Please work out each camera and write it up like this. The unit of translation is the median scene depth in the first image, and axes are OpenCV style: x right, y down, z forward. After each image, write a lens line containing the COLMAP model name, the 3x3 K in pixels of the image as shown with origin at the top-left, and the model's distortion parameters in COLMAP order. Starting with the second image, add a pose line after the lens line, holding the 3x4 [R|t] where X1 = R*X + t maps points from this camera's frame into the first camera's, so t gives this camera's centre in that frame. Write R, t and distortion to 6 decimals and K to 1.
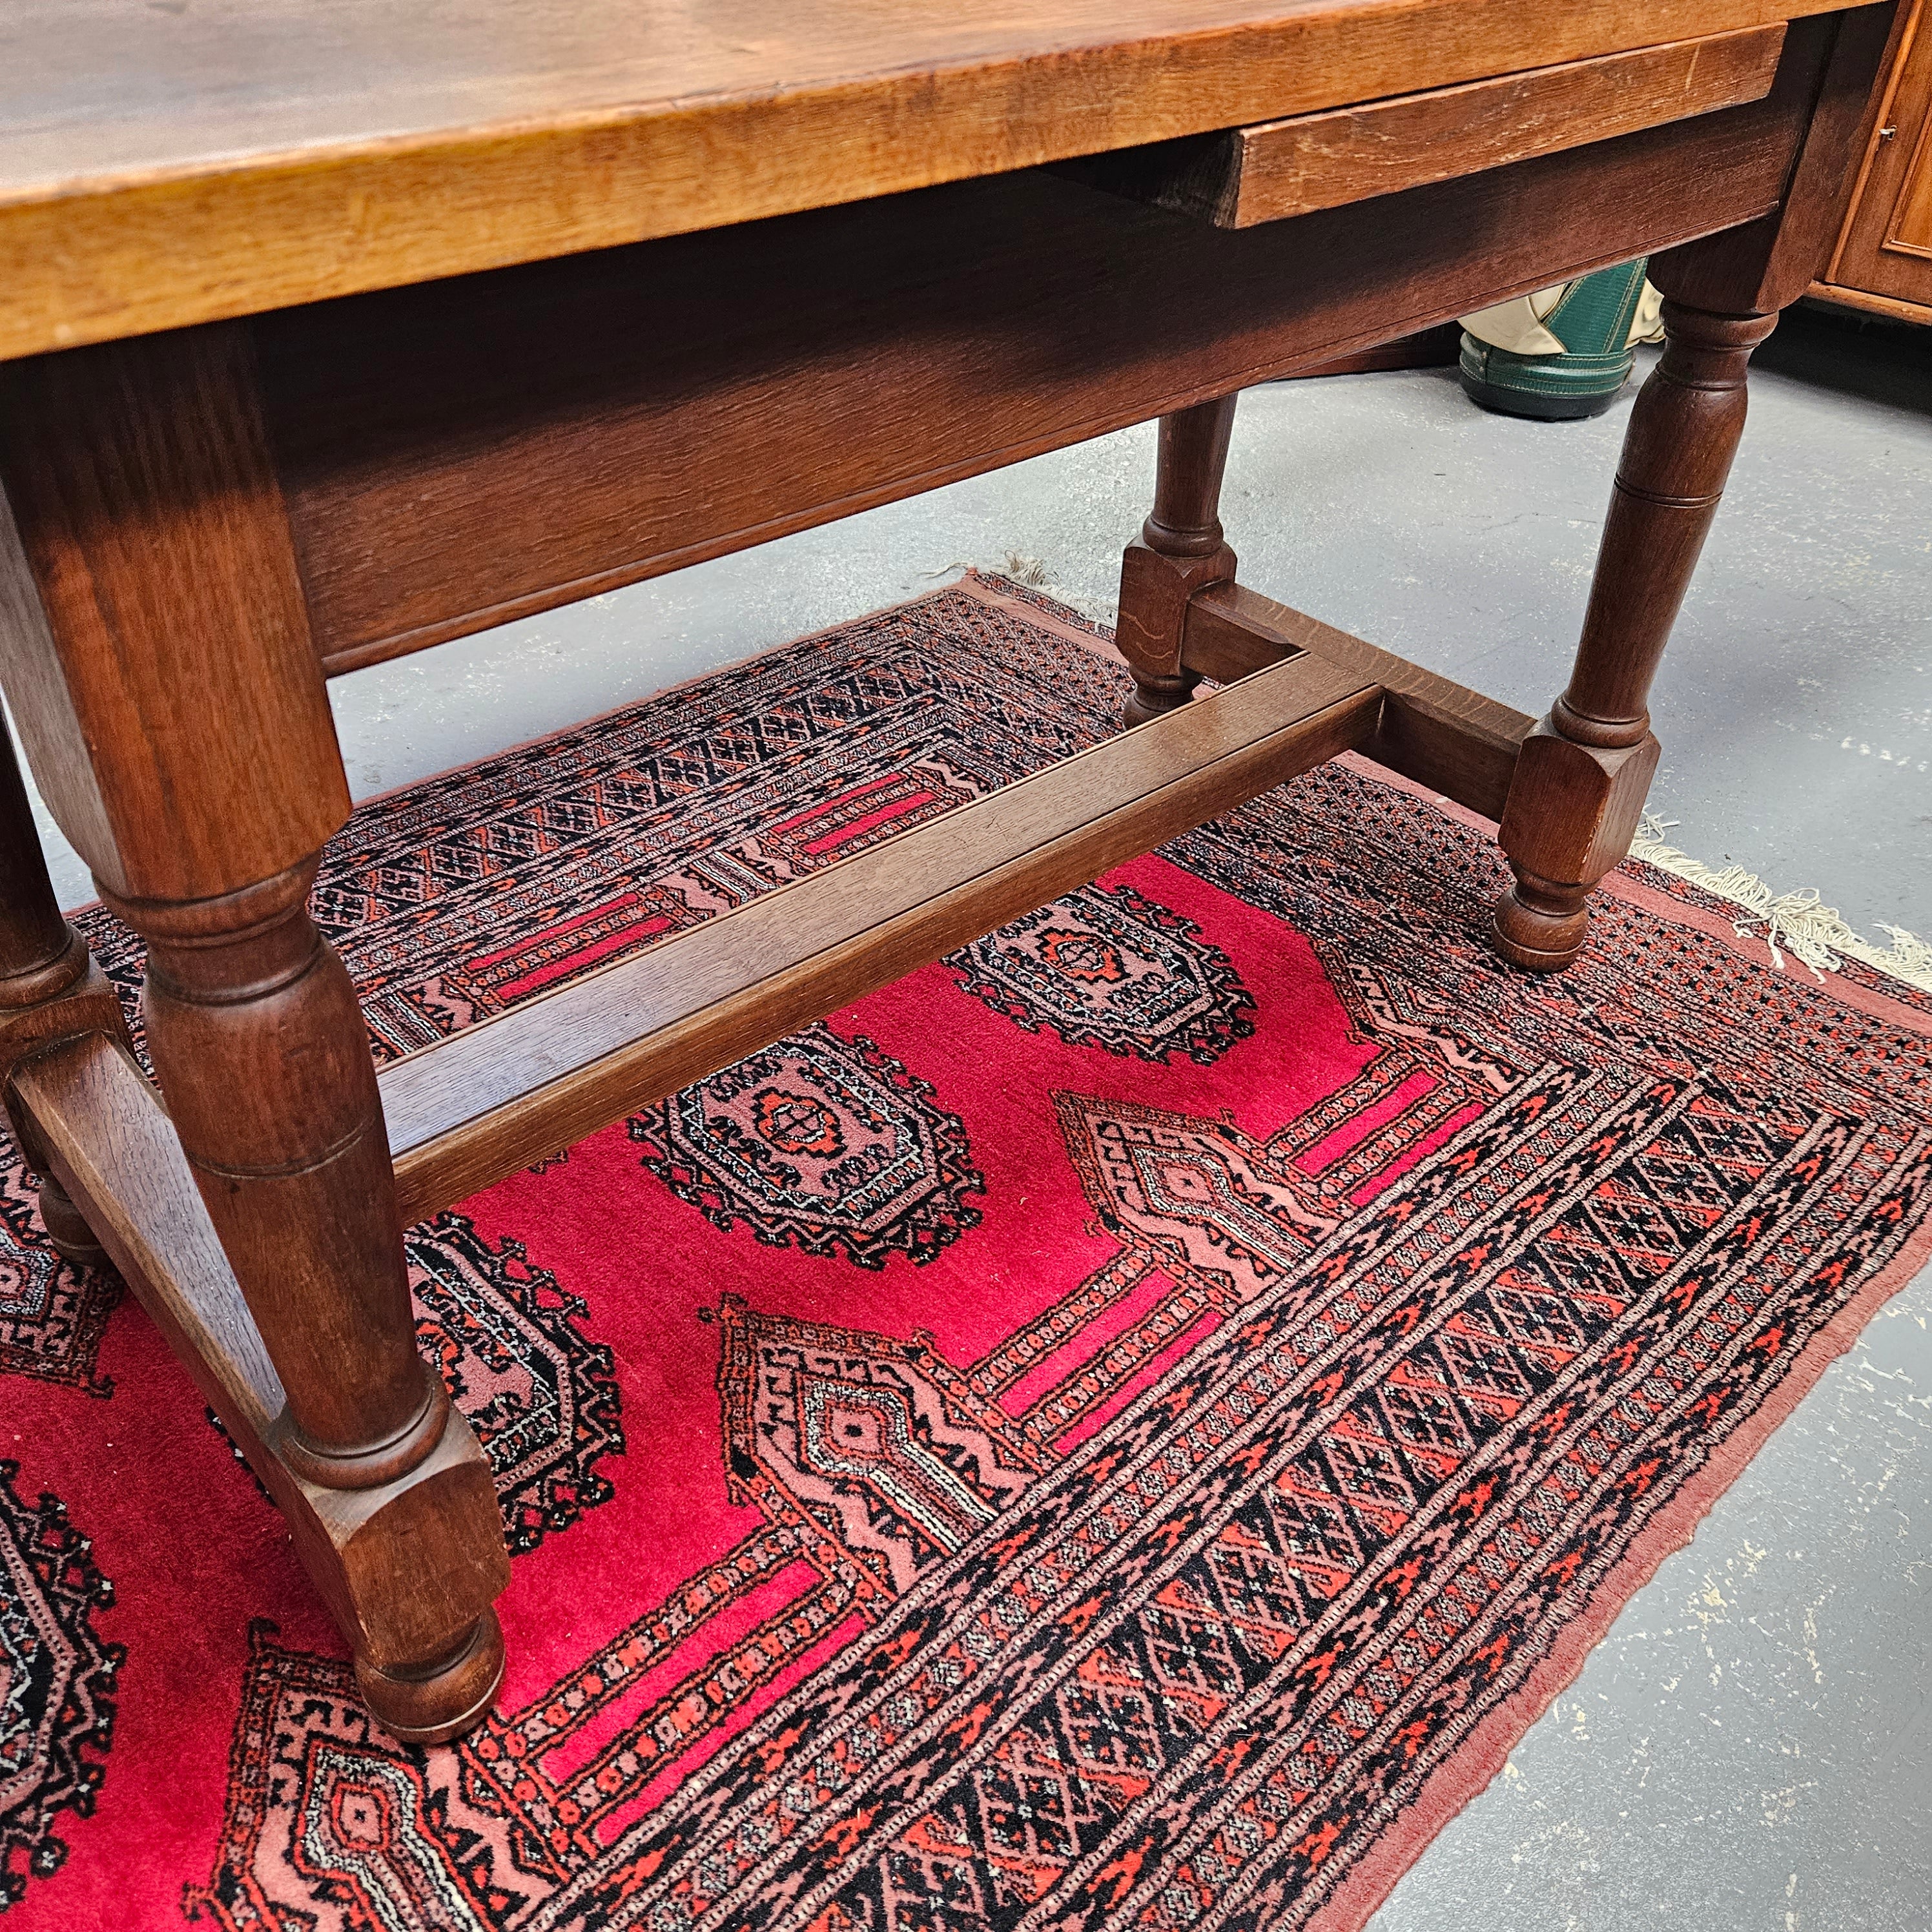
lens RADIAL K [[1721.9, 0, 967.2], [0, 1721.9, 964.5], [0, 0, 1]] dist [0.082678, -0.081354]
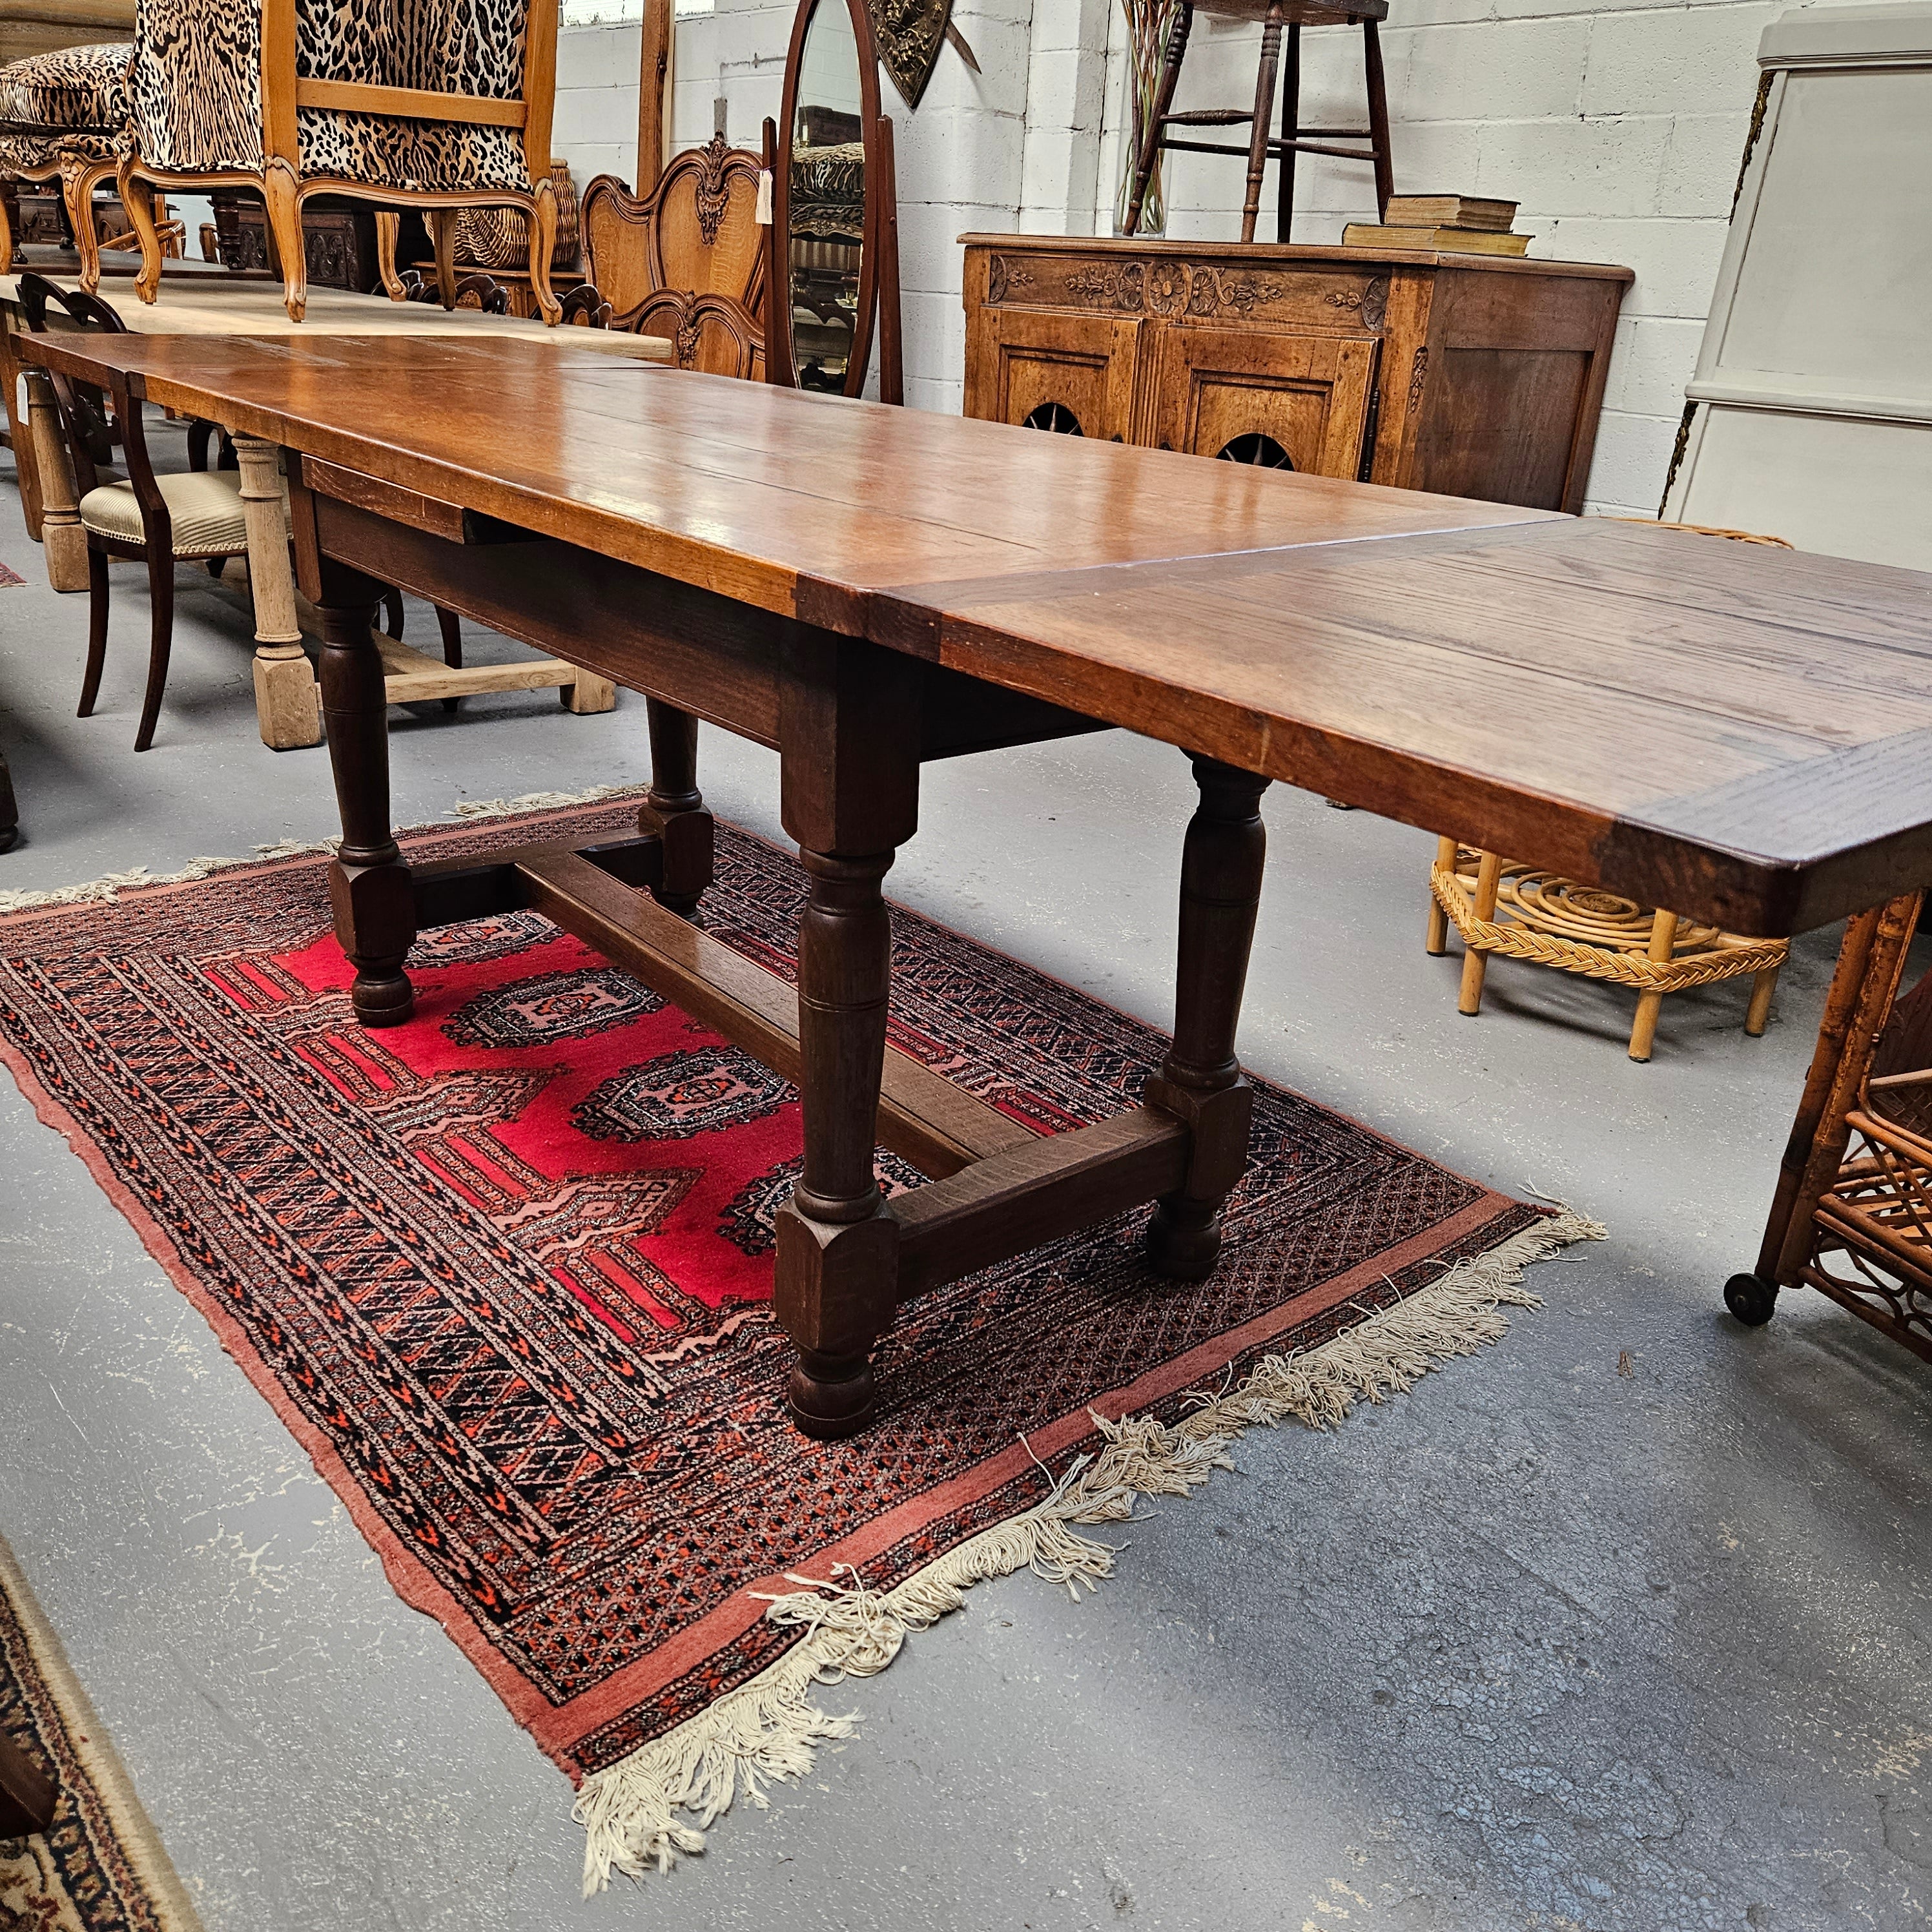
lens RADIAL K [[1721.9, 0, 961.6], [0, 1721.9, 963.9], [0, 0, 1]] dist [0.082678, -0.081354]
pose [[-0.053506, 0.350723, -0.934950, 1.522888], [-0.645116, 0.702532, 0.300456, -0.712900], [0.762209, 0.619228, 0.188667, 0.887862]]
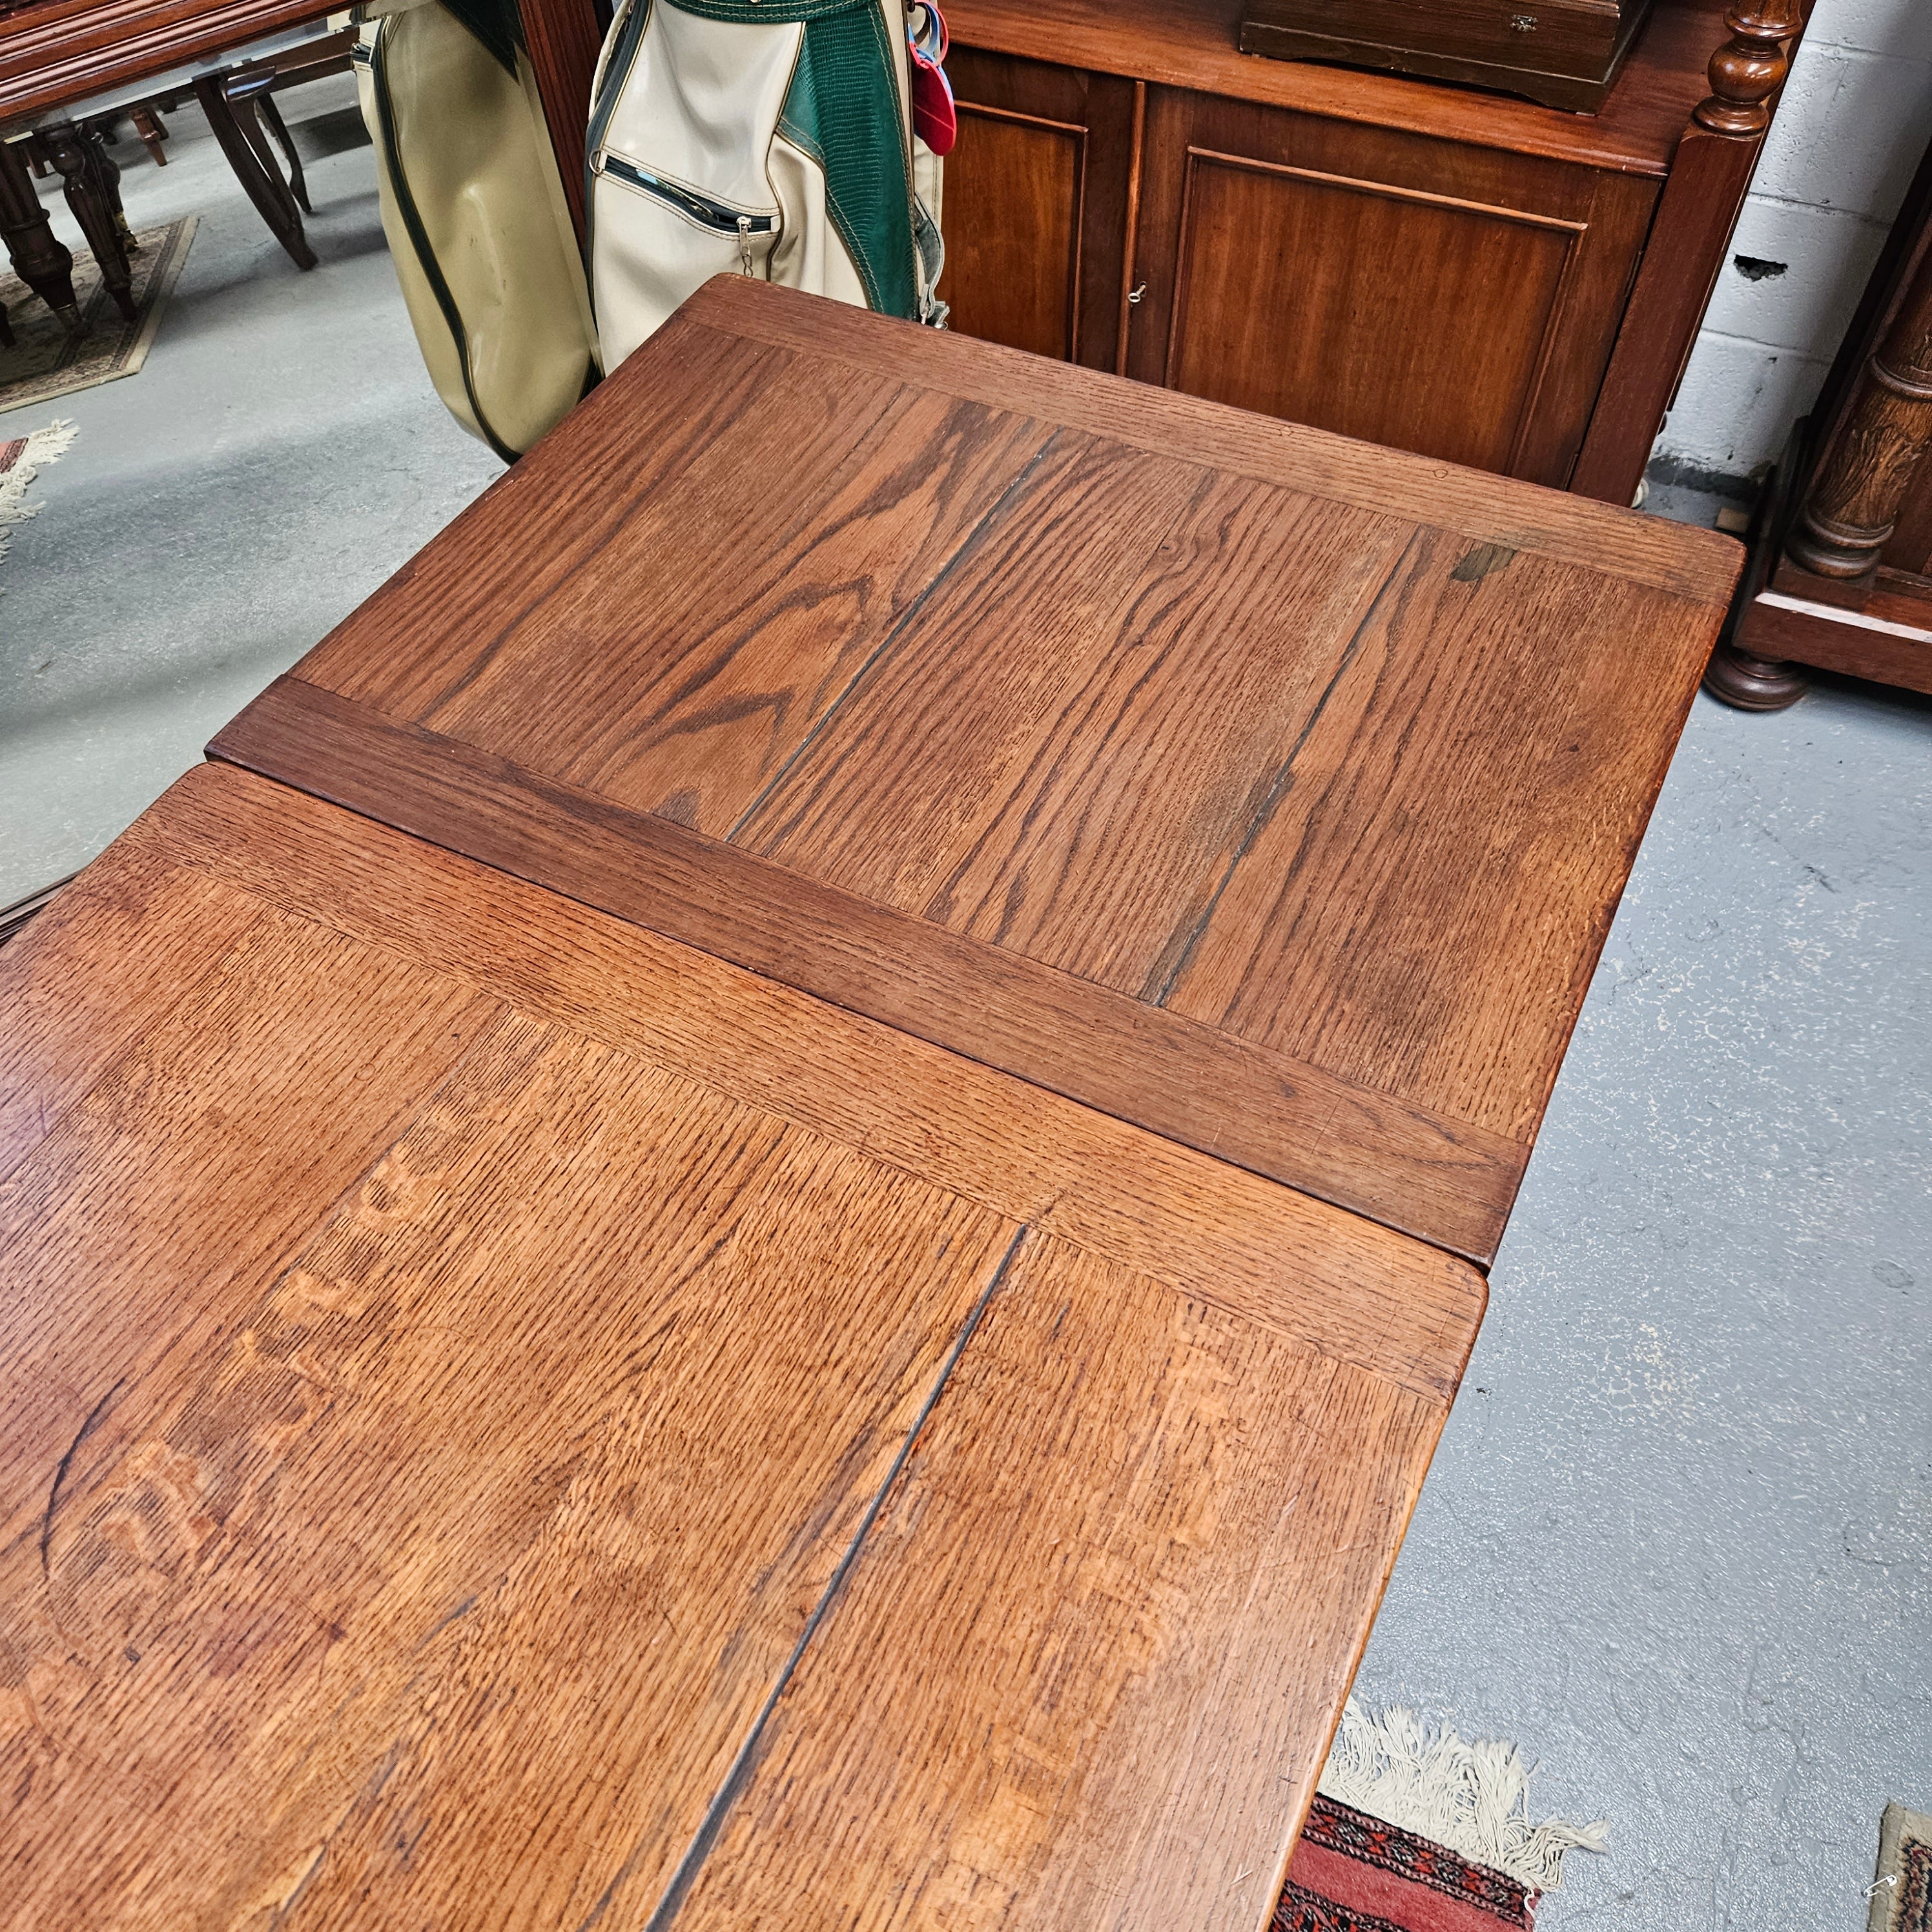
lens RADIAL K [[1721.9, 0, 934.7], [0, 1721.9, 978.2], [0, 0, 1]] dist [0.082678, -0.081354]
pose [[0.932022, -0.316453, 0.176613, 0.383935], [0.260549, 0.923851, 0.280380, -0.893139], [-0.251892, -0.215304, 0.943501, 0.363787]]
